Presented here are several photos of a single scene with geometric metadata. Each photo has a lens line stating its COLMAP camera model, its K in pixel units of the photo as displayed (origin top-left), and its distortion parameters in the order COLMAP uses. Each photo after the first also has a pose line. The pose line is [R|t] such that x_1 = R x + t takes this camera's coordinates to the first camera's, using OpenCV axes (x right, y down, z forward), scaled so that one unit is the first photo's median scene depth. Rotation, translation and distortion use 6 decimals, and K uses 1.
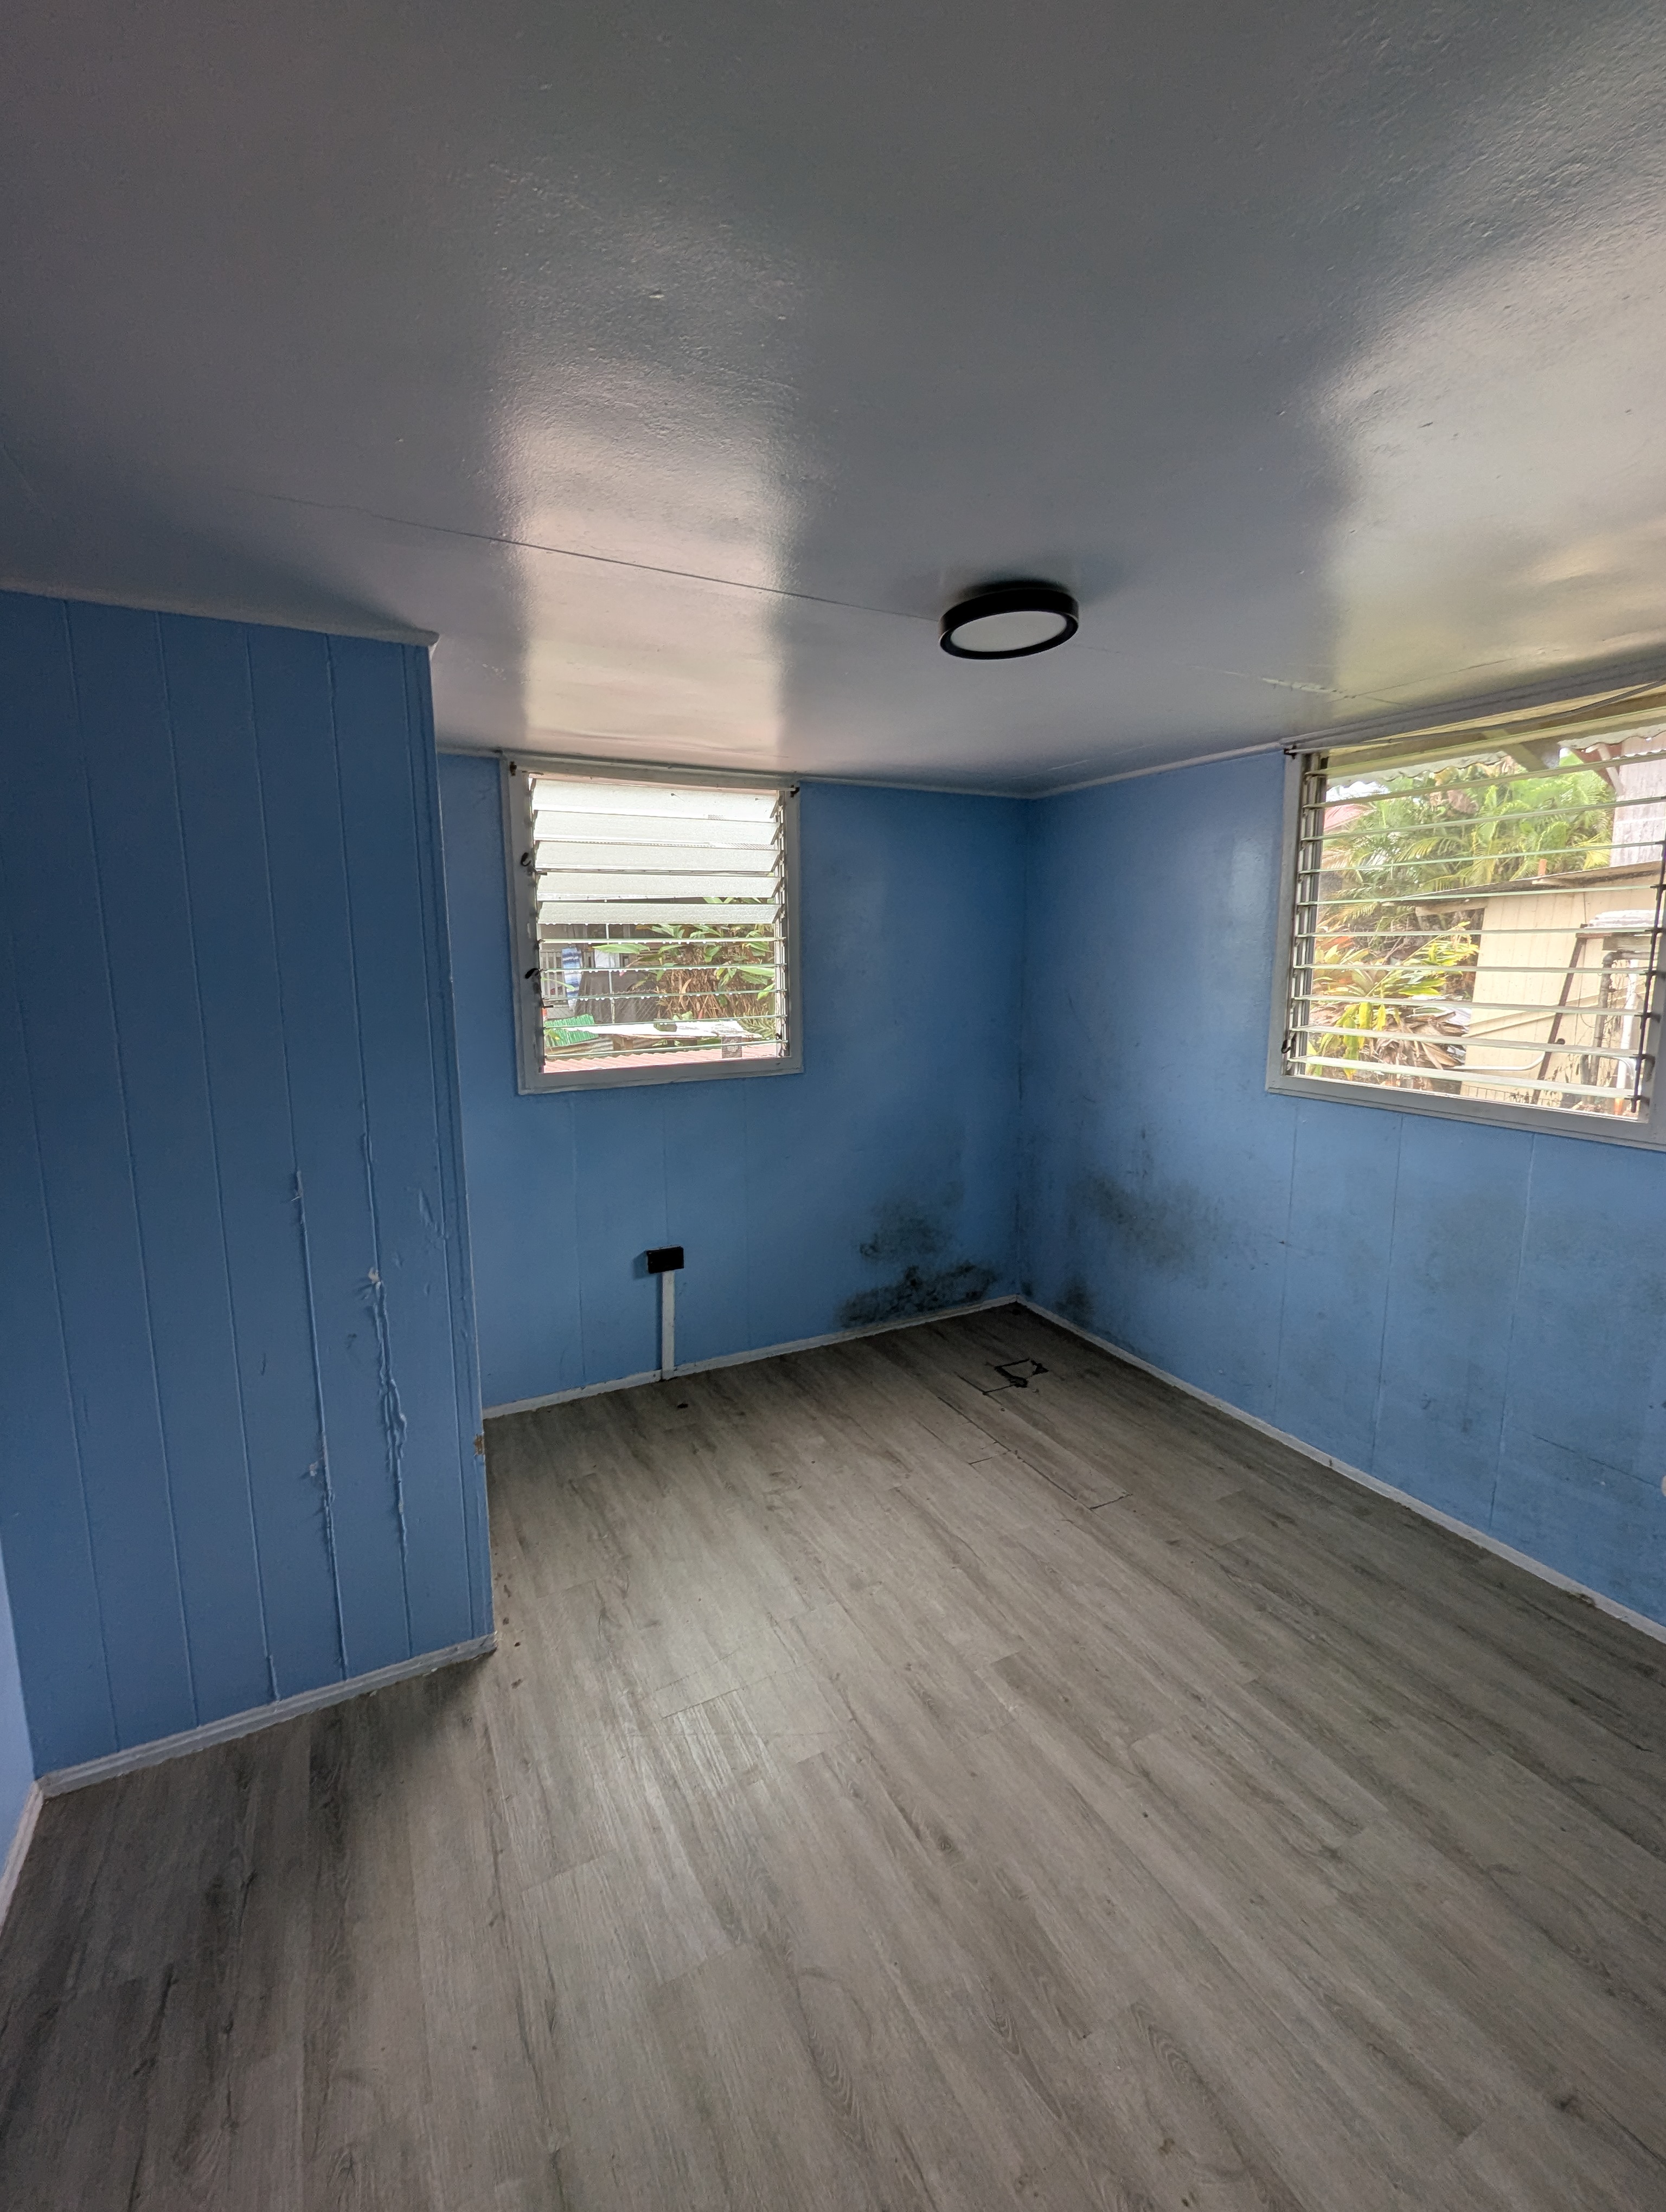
lens RADIAL K [[927.7, 0, 822.3], [0, 927.7, 1103.3], [0, 0, 1]] dist [0.007693, -0.005650]
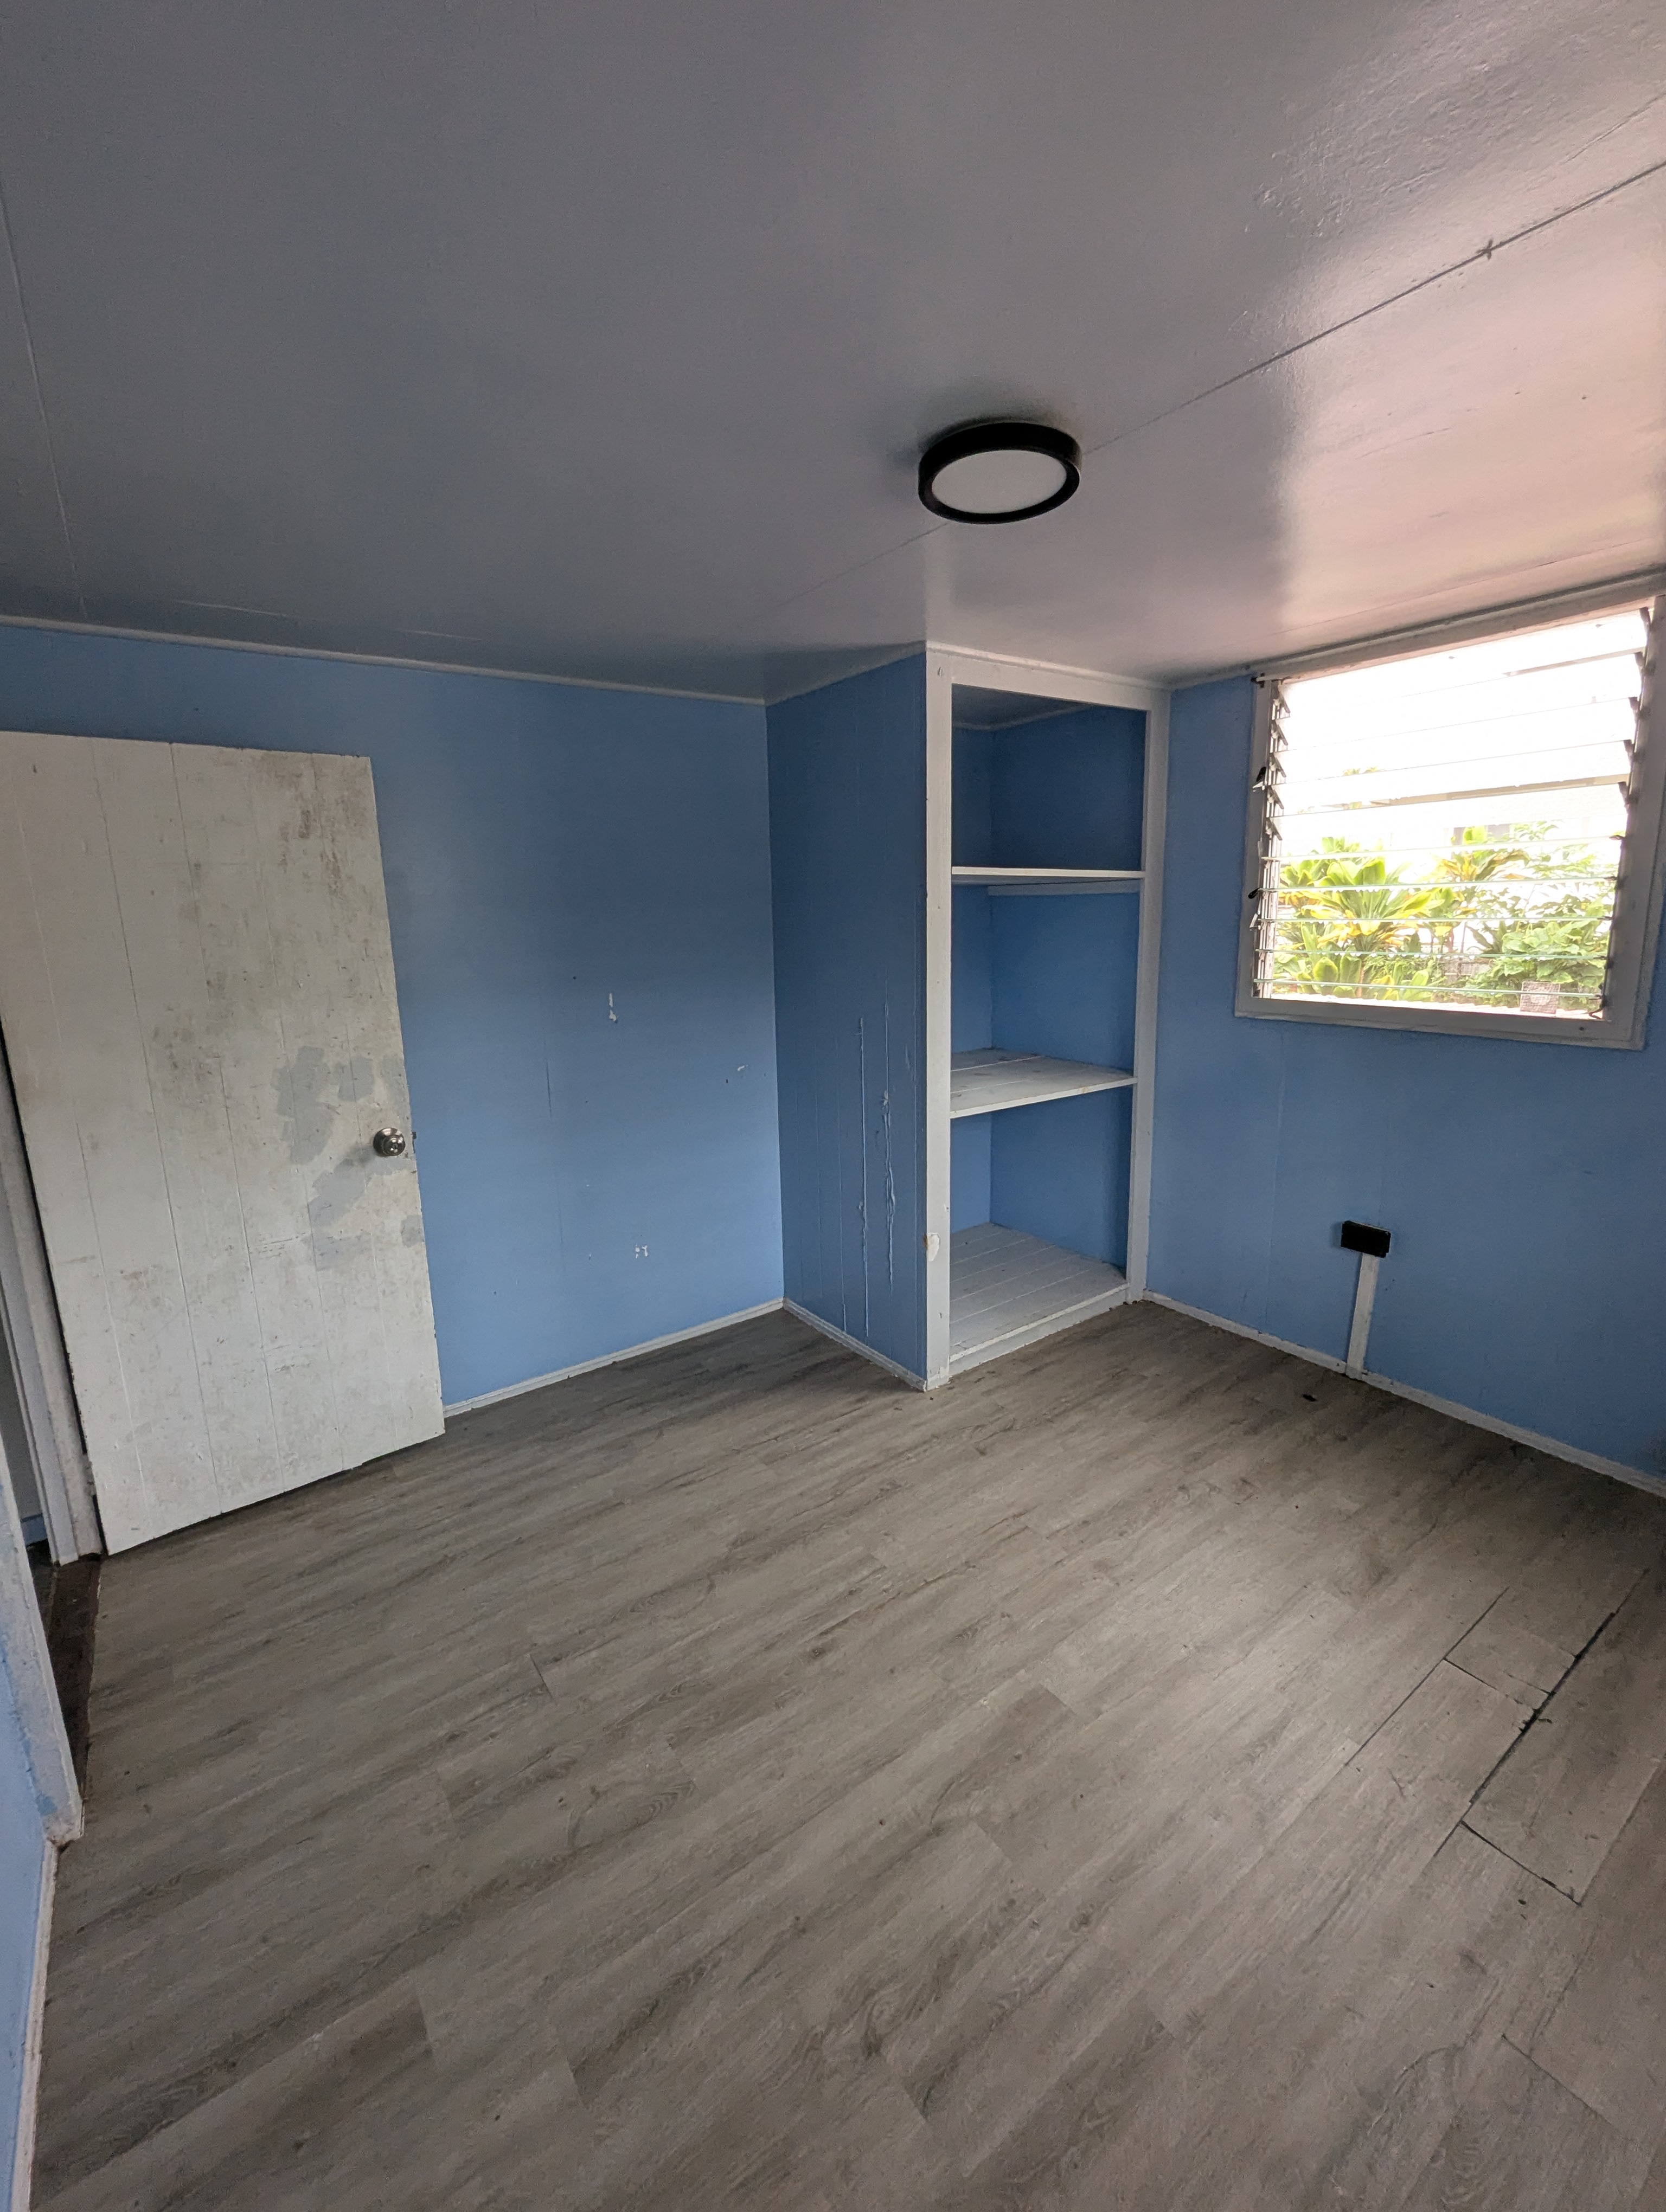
lens RADIAL K [[927.7, 0, 822.3], [0, 927.7, 1103.3], [0, 0, 1]] dist [0.007693, -0.005650]
pose [[0.144585, 0.210733, -0.966792, 0.986985], [-0.136462, 0.971969, 0.191454, -0.079958], [0.980037, 0.104249, 0.169289, 0.658178]]
